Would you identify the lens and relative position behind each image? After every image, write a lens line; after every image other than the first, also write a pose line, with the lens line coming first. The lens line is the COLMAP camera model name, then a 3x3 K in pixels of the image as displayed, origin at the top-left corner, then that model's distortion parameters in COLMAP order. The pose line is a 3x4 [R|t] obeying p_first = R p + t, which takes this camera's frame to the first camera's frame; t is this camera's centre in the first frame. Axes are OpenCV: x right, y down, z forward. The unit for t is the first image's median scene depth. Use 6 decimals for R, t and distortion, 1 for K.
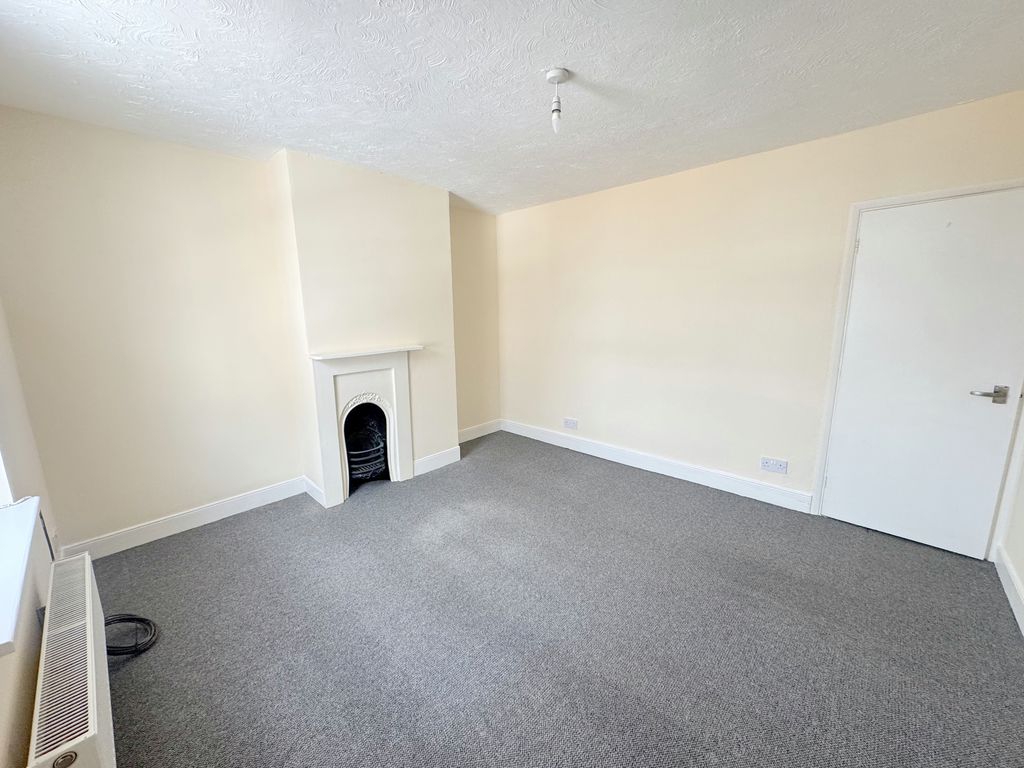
lens RADIAL K [[401.7, 0, 511.9], [0, 401.7, 384.1], [0, 0, 1]] dist [-0.006037, 0.000052]
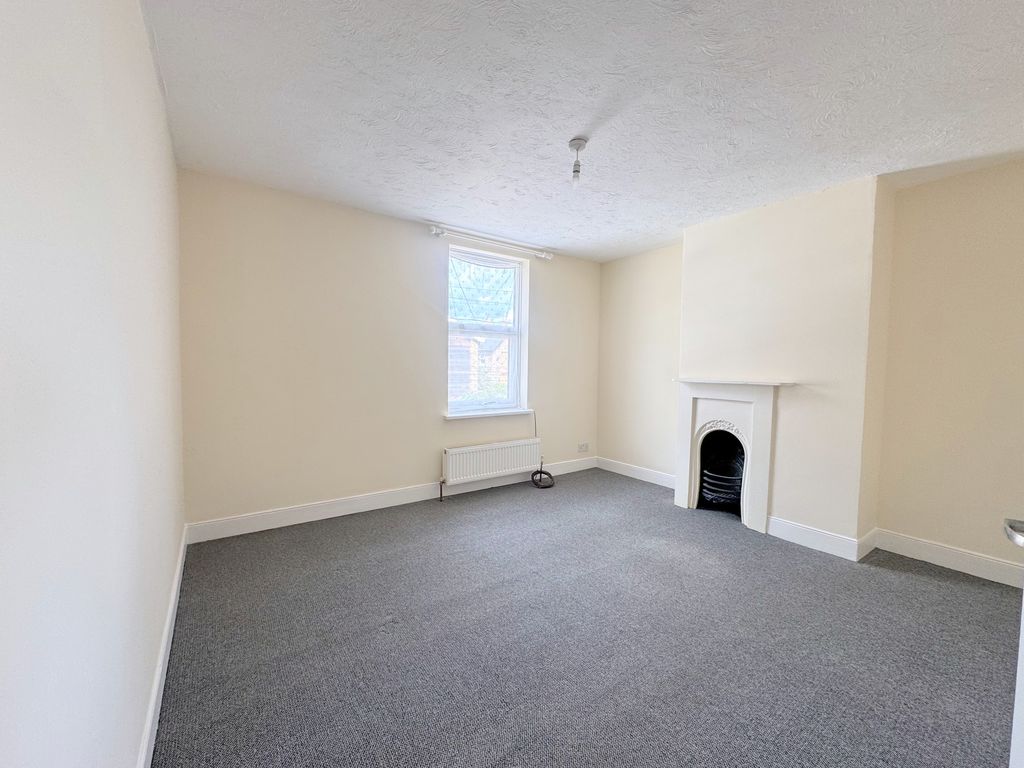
lens RADIAL K [[401.7, 0, 511.3], [0, 401.7, 383.8], [0, 0, 1]] dist [-0.006037, 0.000052]
pose [[-0.186395, 0.057920, -0.980766, 0.718878], [-0.192303, 0.976801, 0.094233, -0.060669], [0.963471, 0.206168, -0.170933, 0.598173]]
